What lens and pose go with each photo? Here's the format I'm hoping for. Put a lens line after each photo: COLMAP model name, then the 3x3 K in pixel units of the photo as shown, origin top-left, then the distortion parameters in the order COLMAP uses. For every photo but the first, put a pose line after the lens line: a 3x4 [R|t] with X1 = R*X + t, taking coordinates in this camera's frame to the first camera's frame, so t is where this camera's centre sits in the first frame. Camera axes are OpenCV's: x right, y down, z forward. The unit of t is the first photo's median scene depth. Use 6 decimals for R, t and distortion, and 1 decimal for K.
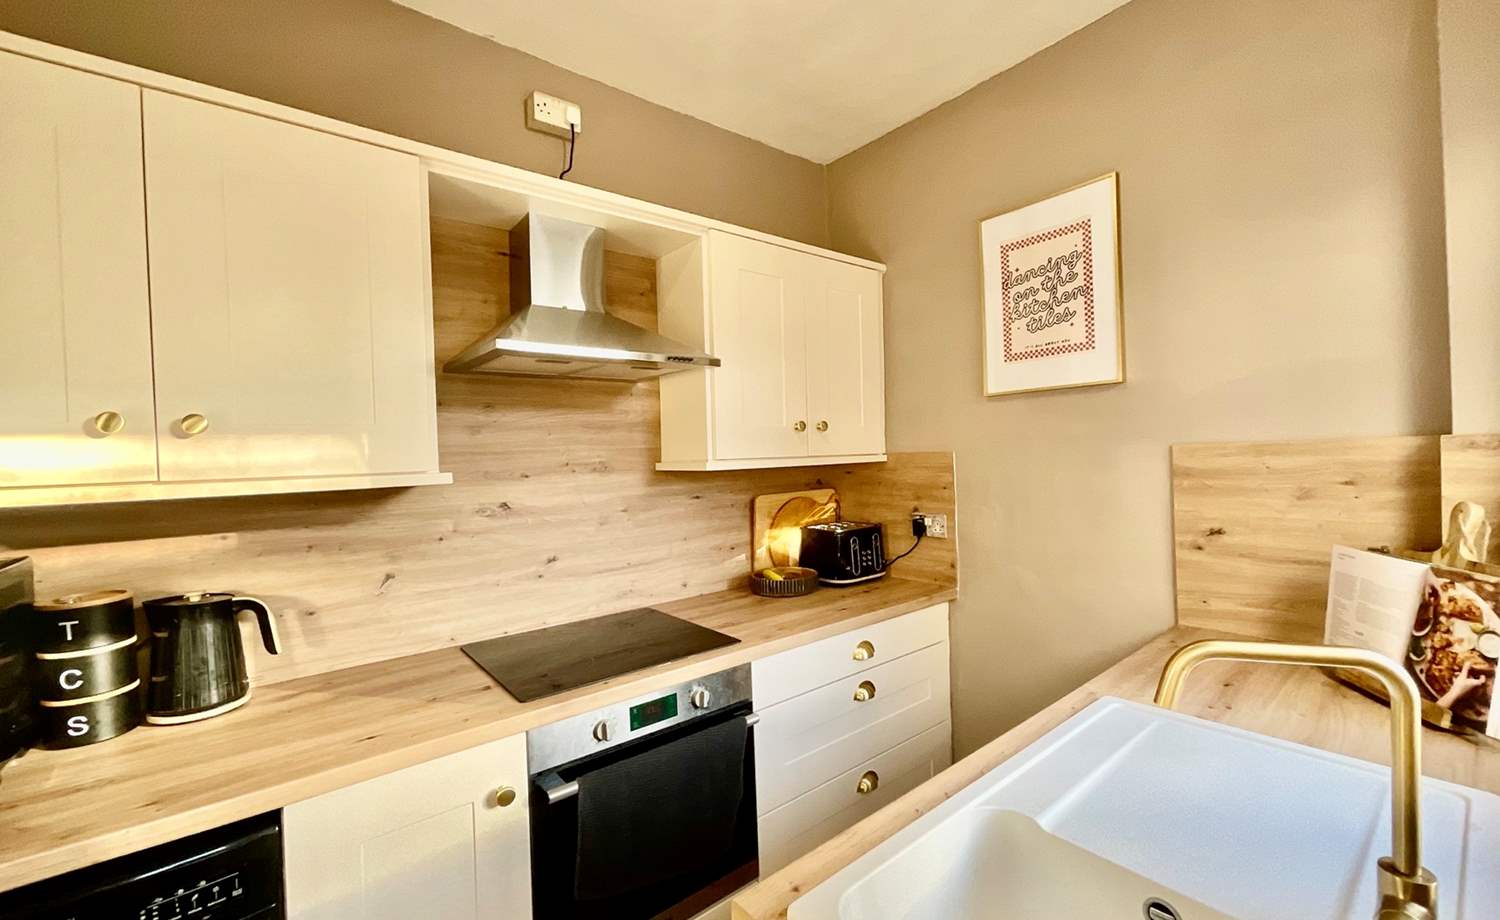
lens RADIAL K [[633.4, 0, 723.4], [0, 633.4, 460.6], [0, 0, 1]] dist [0.001848, 0.000270]
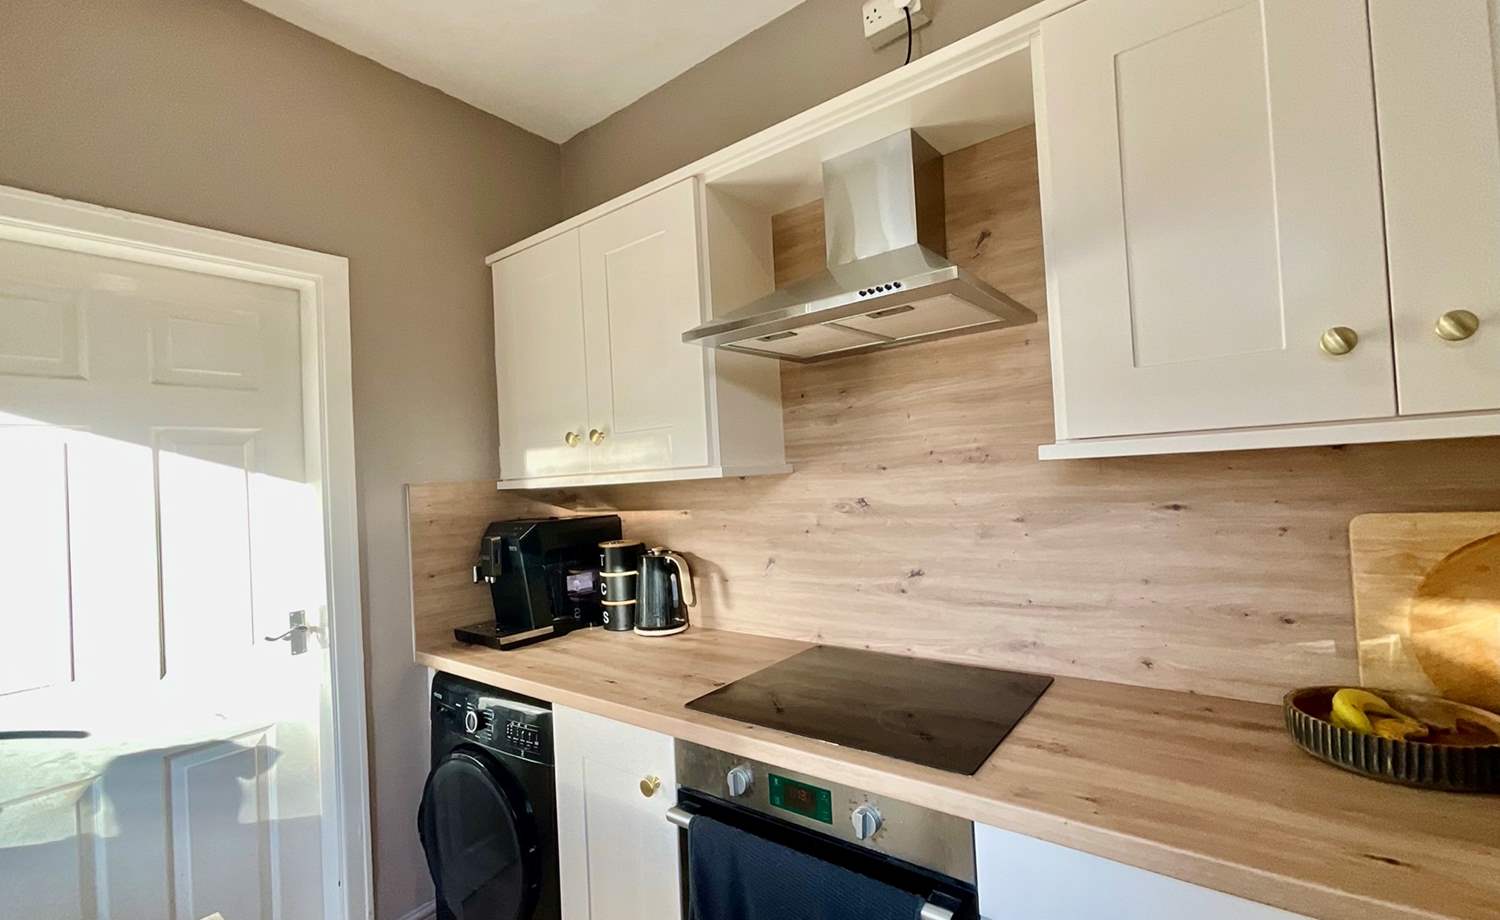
lens RADIAL K [[633.4, 0, 723.4], [0, 633.4, 460.6], [0, 0, 1]] dist [0.001848, 0.000270]
pose [[0.242993, -0.000785, -0.970028, 0.455685], [0.038340, 0.999226, 0.008796, -0.001350], [0.969270, -0.039328, 0.242835, 0.594502]]
